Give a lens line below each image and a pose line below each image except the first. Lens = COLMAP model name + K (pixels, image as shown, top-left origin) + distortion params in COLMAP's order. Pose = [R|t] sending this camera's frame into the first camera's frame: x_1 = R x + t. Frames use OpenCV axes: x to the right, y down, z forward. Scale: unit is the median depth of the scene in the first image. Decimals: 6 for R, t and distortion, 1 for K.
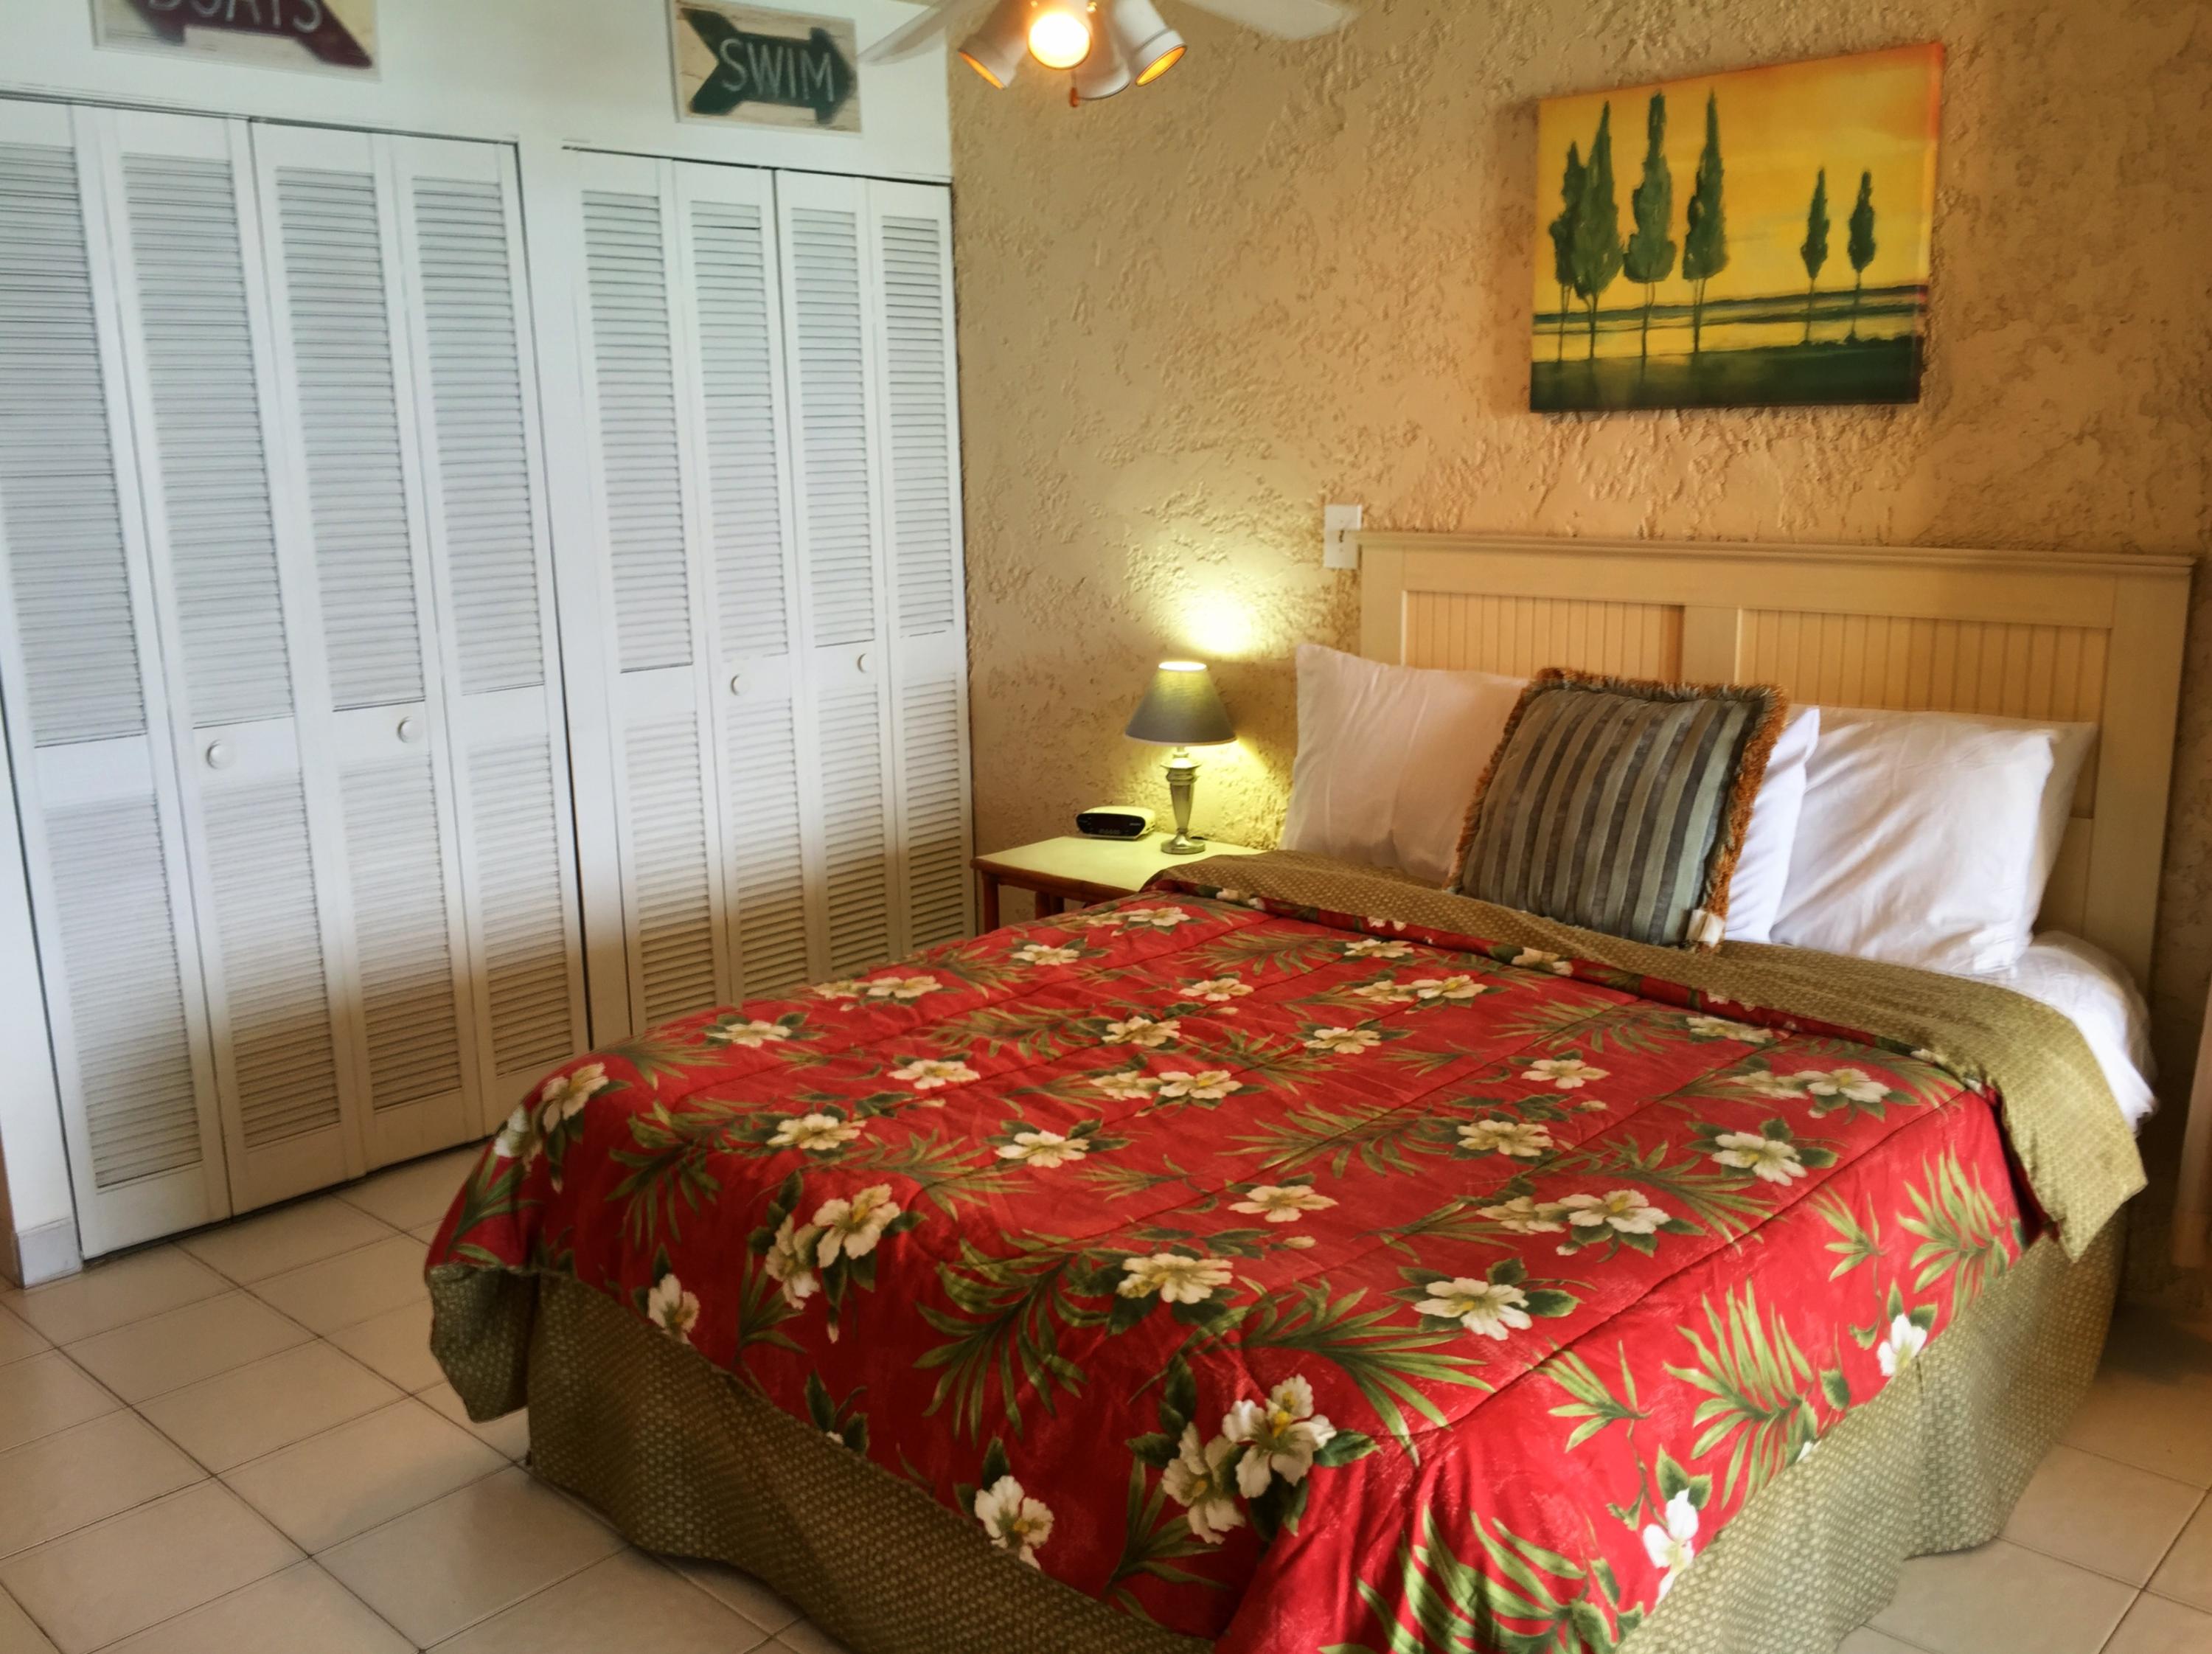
lens RADIAL K [[1909.9, 0, 1113.0], [0, 1909.9, 840.6], [0, 0, 1]] dist [0.009977, -0.027352]
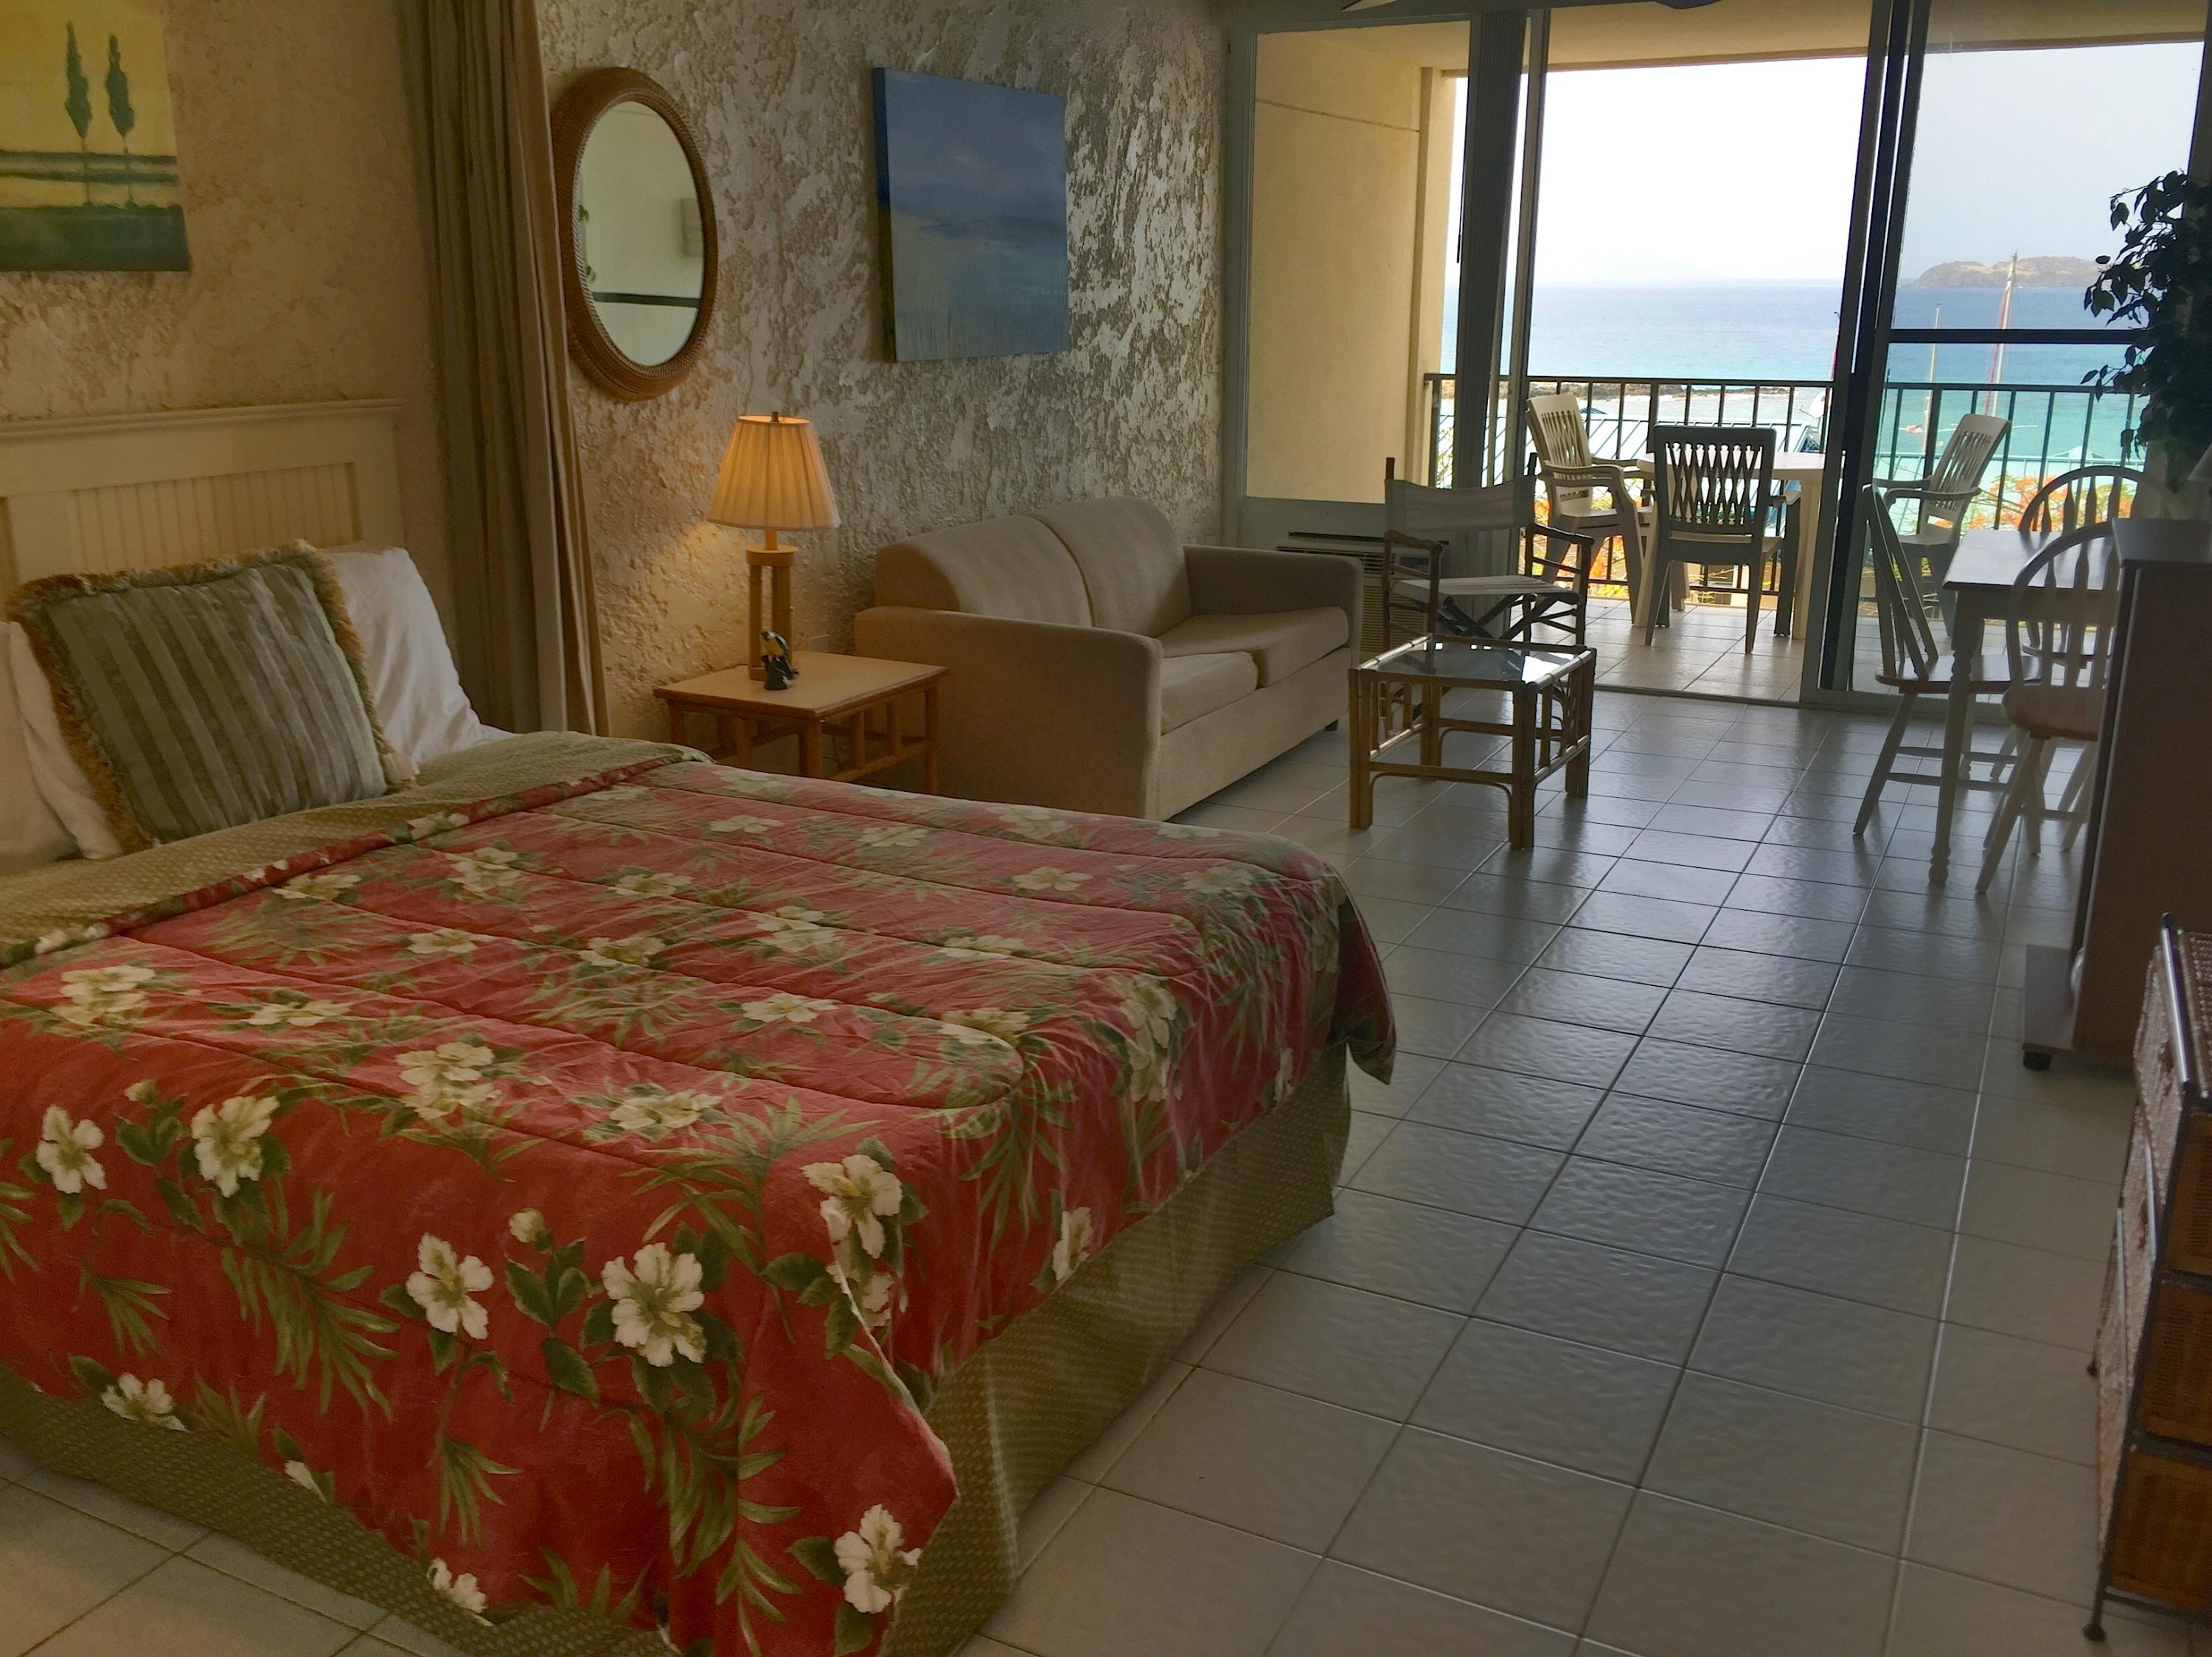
lens RADIAL K [[1909.9, 0, 1113.0], [0, 1909.9, 820.1], [0, 0, 1]] dist [0.009977, -0.027352]
pose [[-0.287234, -0.245627, 0.925832, -0.780219], [0.201475, 0.929446, 0.309092, -0.171659], [-0.936432, 0.275314, -0.217481, 0.840399]]
